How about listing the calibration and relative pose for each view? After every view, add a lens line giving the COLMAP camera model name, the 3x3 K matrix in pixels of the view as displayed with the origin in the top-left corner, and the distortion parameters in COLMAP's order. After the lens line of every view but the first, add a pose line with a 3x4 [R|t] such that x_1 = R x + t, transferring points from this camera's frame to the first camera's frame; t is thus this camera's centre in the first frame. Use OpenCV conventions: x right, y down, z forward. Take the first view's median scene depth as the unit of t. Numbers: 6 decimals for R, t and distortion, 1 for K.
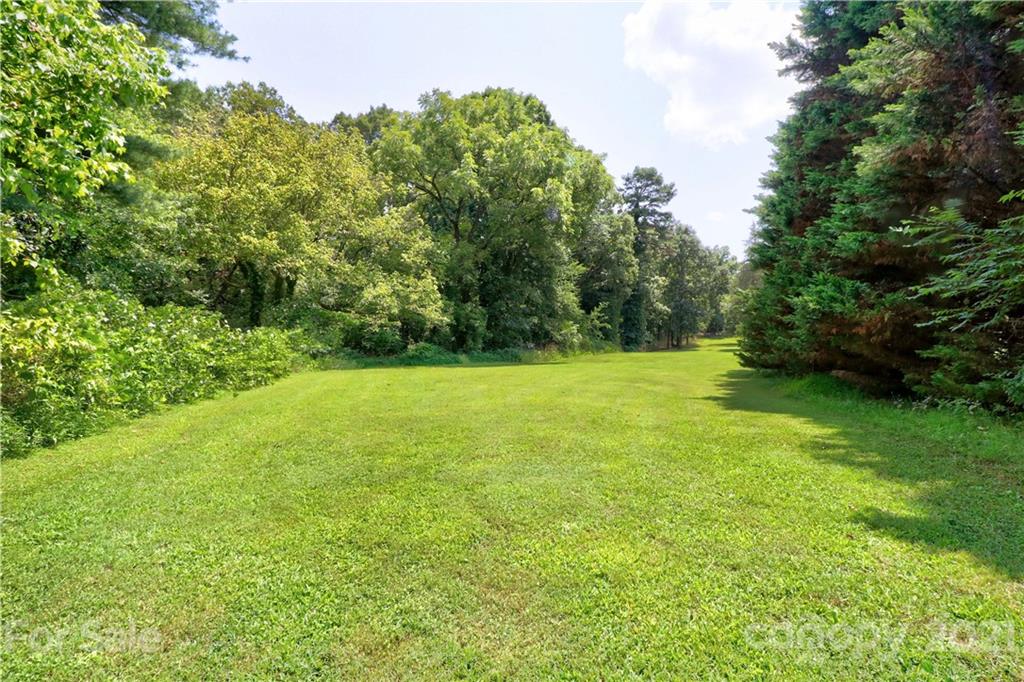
lens RADIAL K [[499.5, 0, 513.7], [0, 499.5, 339.7], [0, 0, 1]] dist [0.003352, 0.000379]
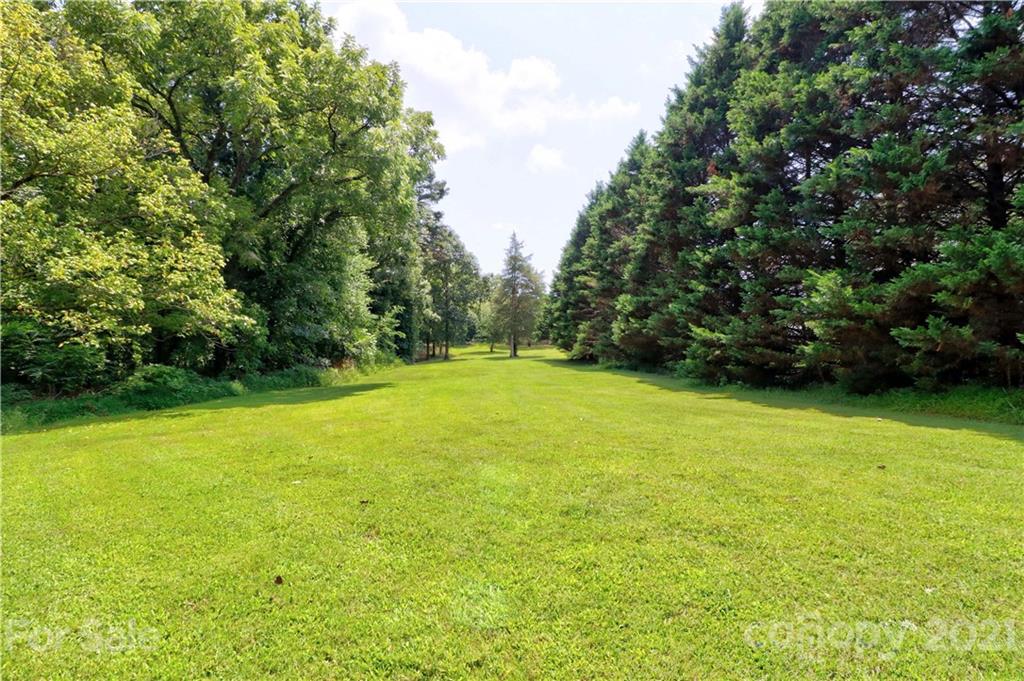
lens RADIAL K [[499.5, 0, 510.2], [0, 499.5, 338.4], [0, 0, 1]] dist [0.003352, 0.000379]
pose [[0.845732, -0.016351, 0.533357, -0.138742], [0.029709, 0.999423, -0.016470, -0.002709], [-0.532780, 0.029774, 0.845730, 0.277622]]
